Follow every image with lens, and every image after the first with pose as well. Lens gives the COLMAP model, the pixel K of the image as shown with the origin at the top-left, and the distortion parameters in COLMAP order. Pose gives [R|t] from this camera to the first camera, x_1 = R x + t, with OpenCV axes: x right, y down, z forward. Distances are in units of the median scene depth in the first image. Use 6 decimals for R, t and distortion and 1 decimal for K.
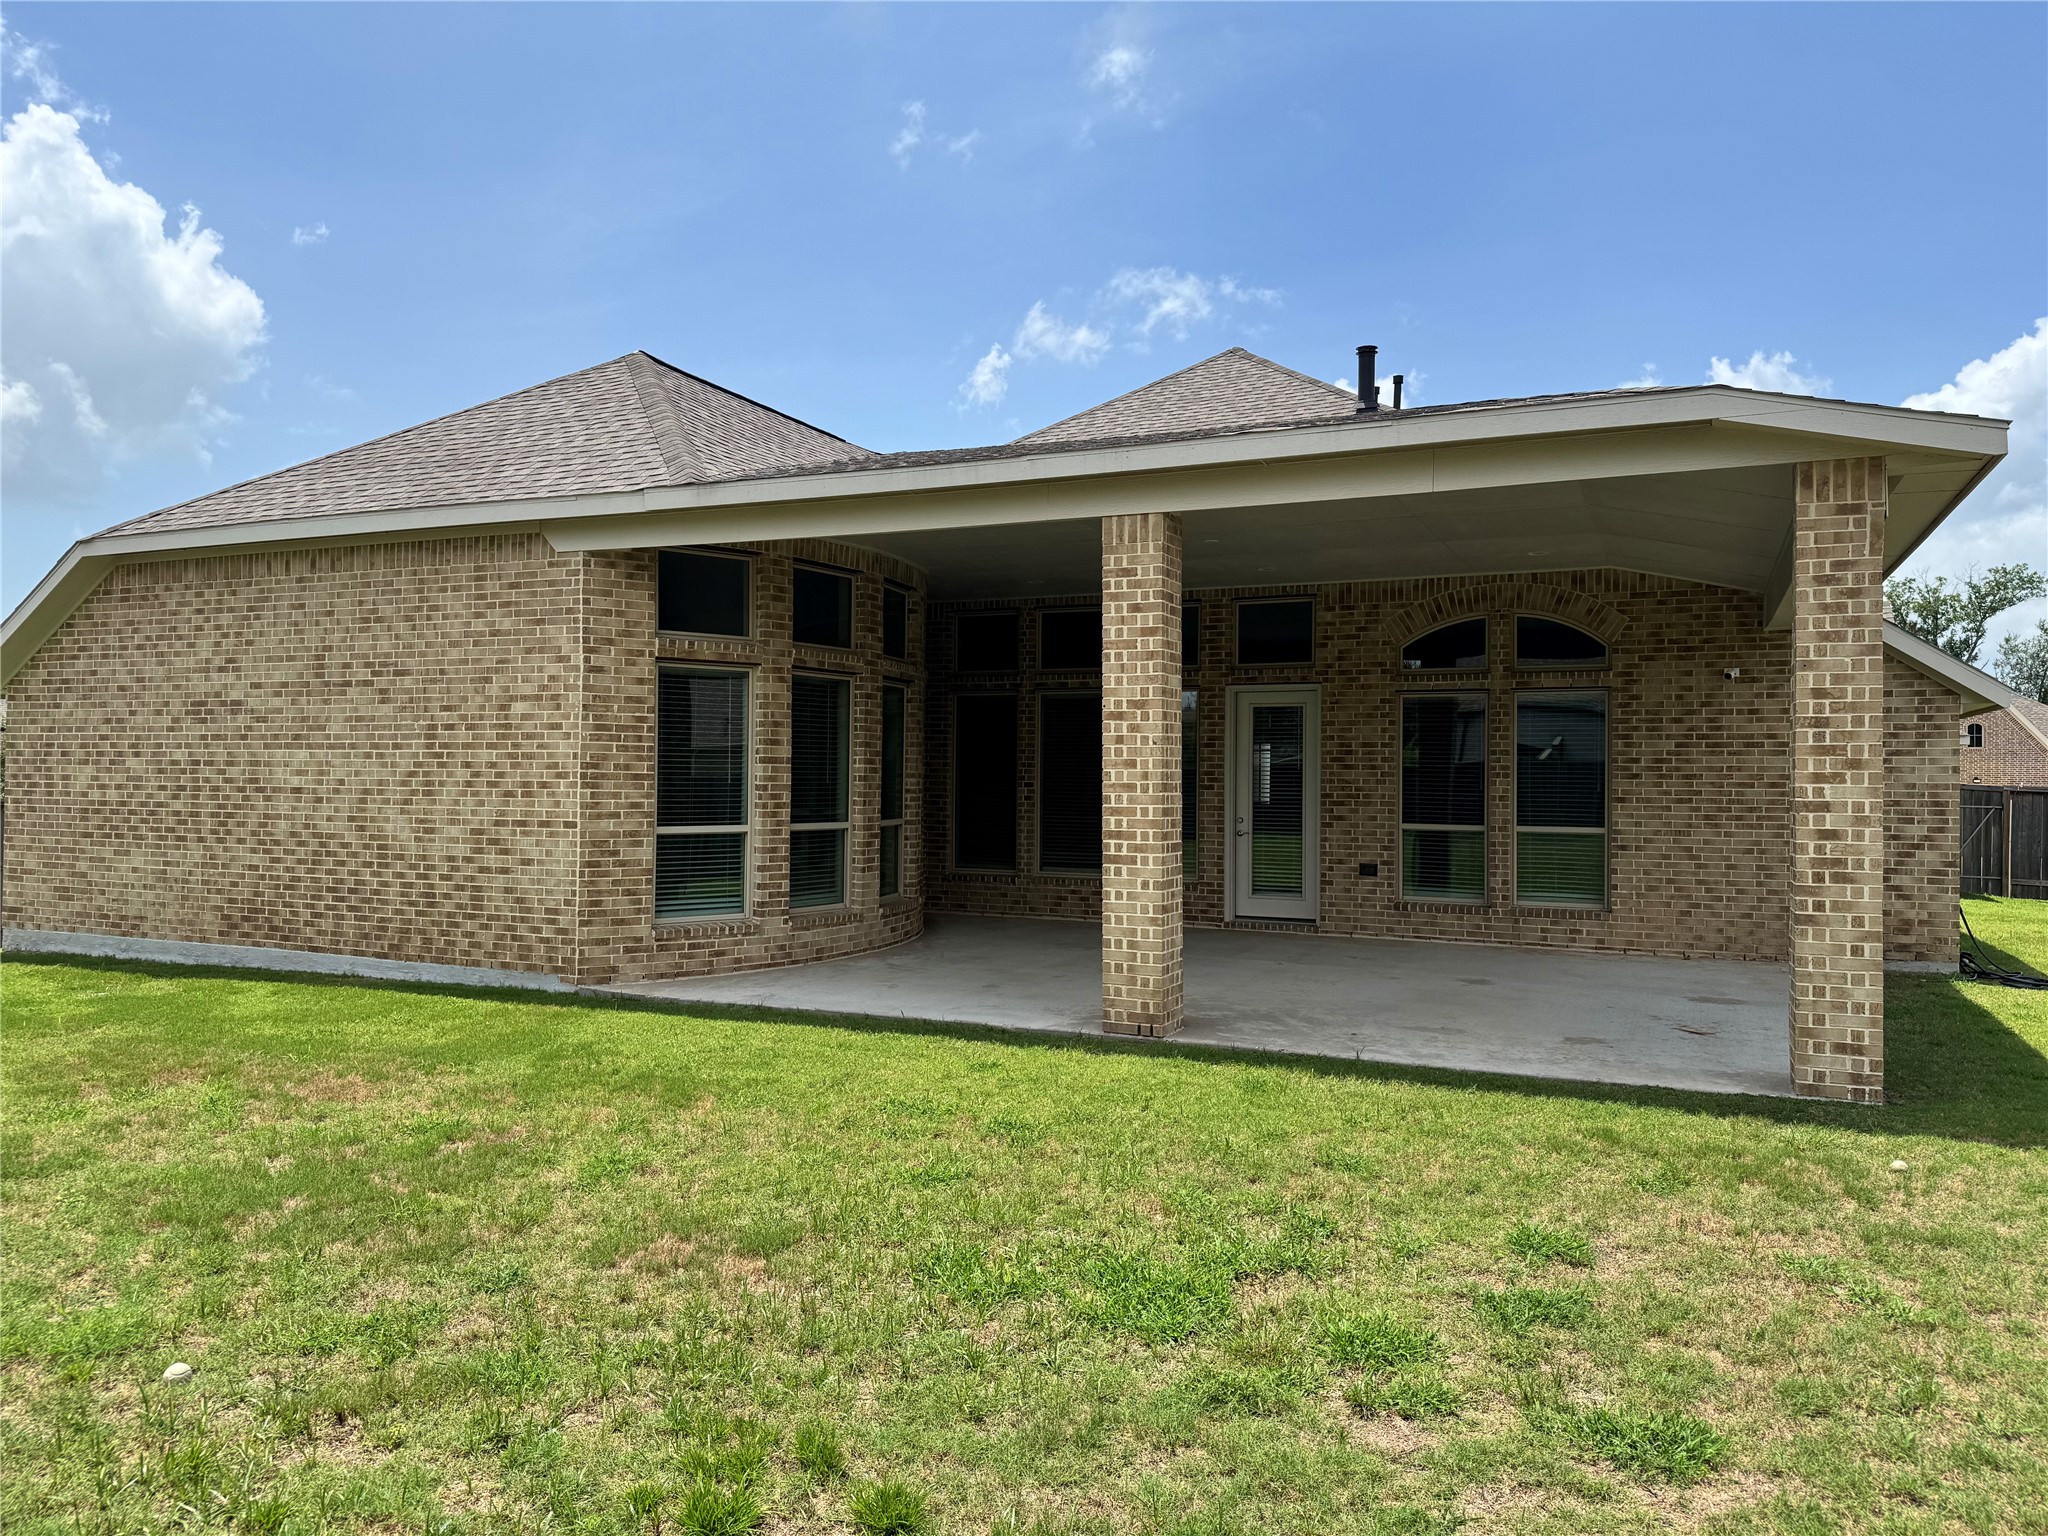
lens RADIAL K [[1476.2, 0, 1023.2], [0, 1476.2, 795.2], [0, 0, 1]] dist [0.034500, -0.085921]
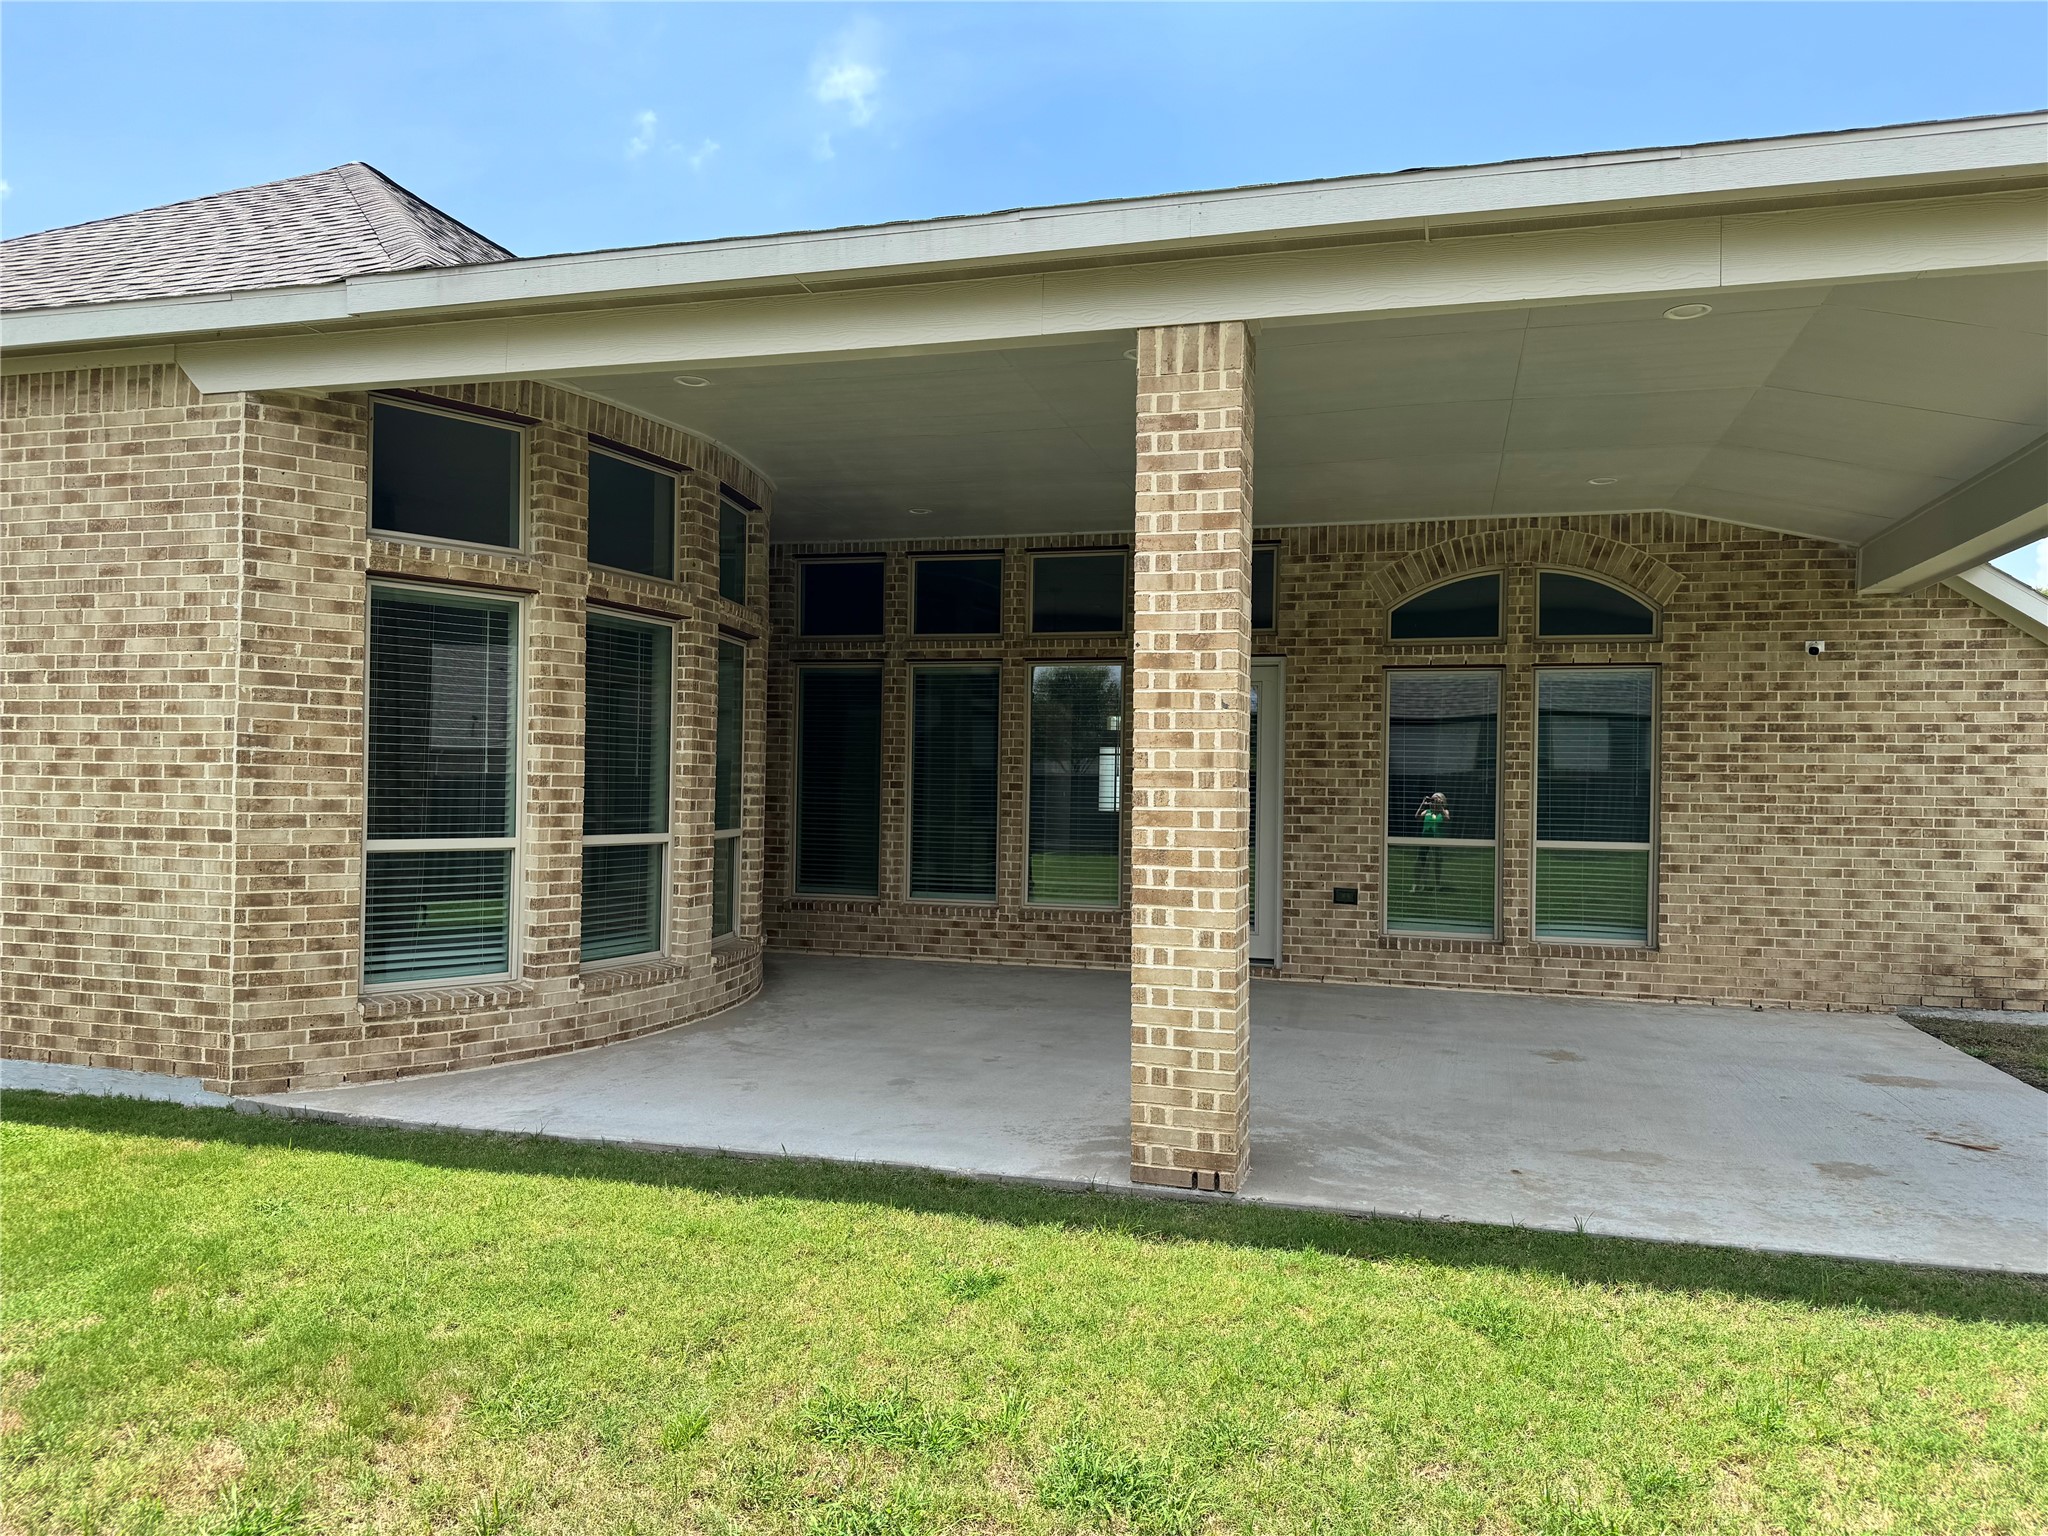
lens RADIAL K [[1476.2, 0, 1023.2], [0, 1476.2, 795.2], [0, 0, 1]] dist [0.034500, -0.085921]
pose [[0.988203, 0.007130, 0.152981, -0.062170], [-0.006125, 0.999956, -0.007040, 0.004632], [-0.153024, 0.006020, 0.988204, 0.302752]]
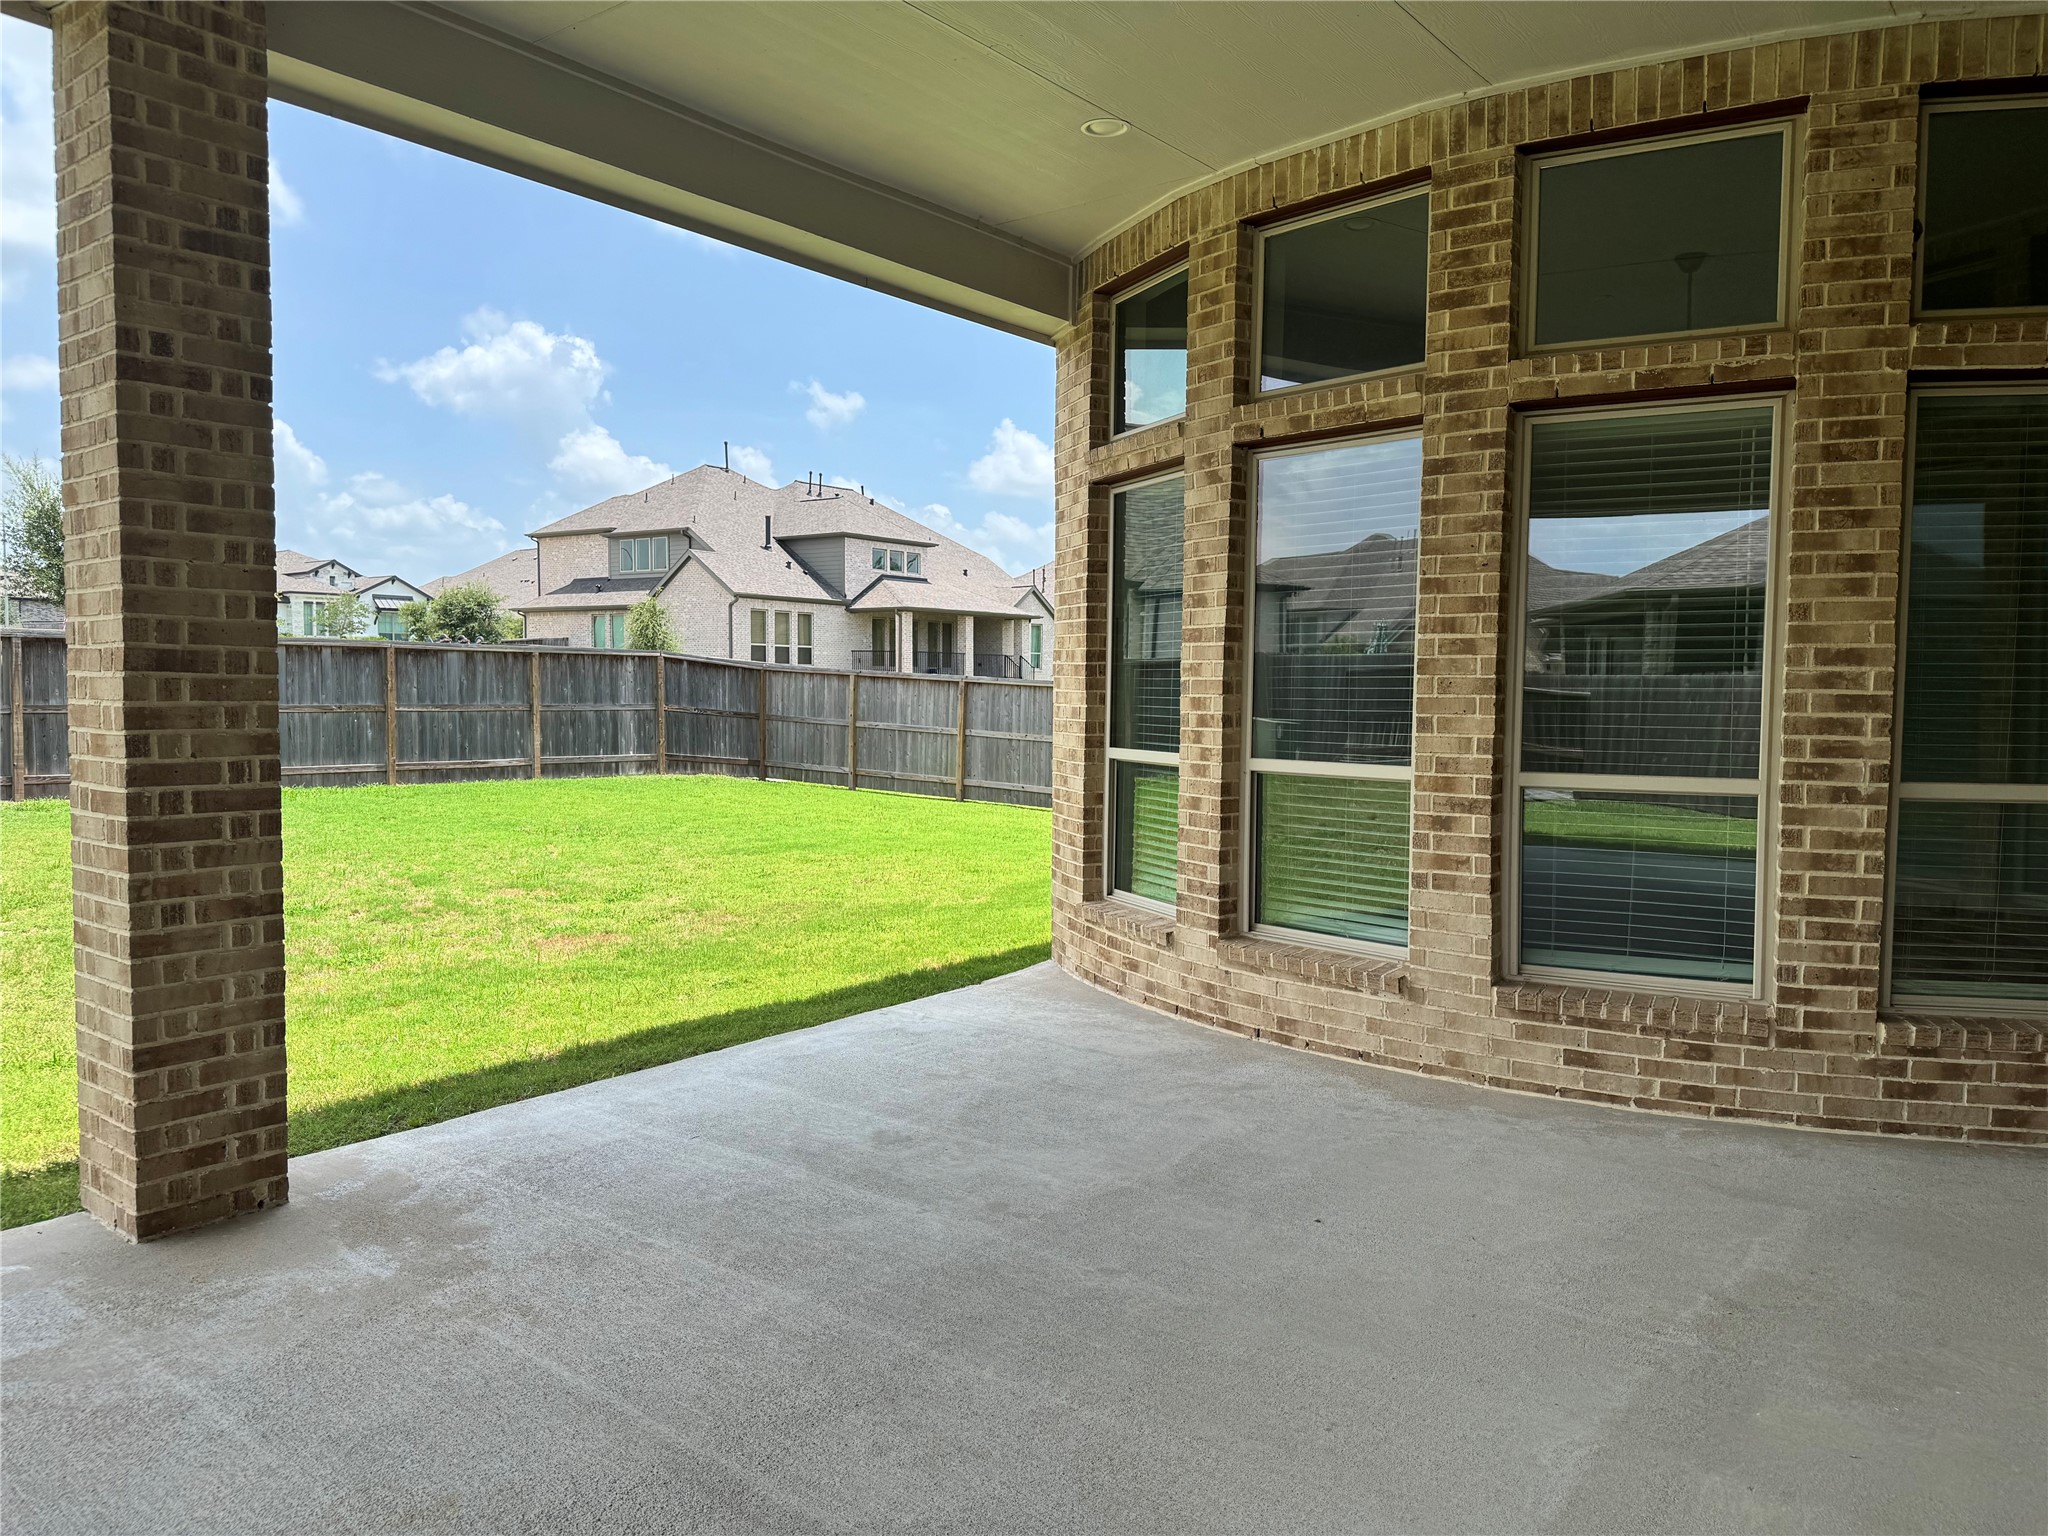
lens RADIAL K [[1432.4, 0, 1024.0], [0, 1432.4, 768.0], [0, 0, 1]] dist [0.103133, -0.147396]
pose [[-0.260383, 0.049994, -0.964210, 0.333625], [-0.017113, 0.998263, 0.056381, -0.003503], [0.965354, 0.031182, -0.259075, 1.028647]]
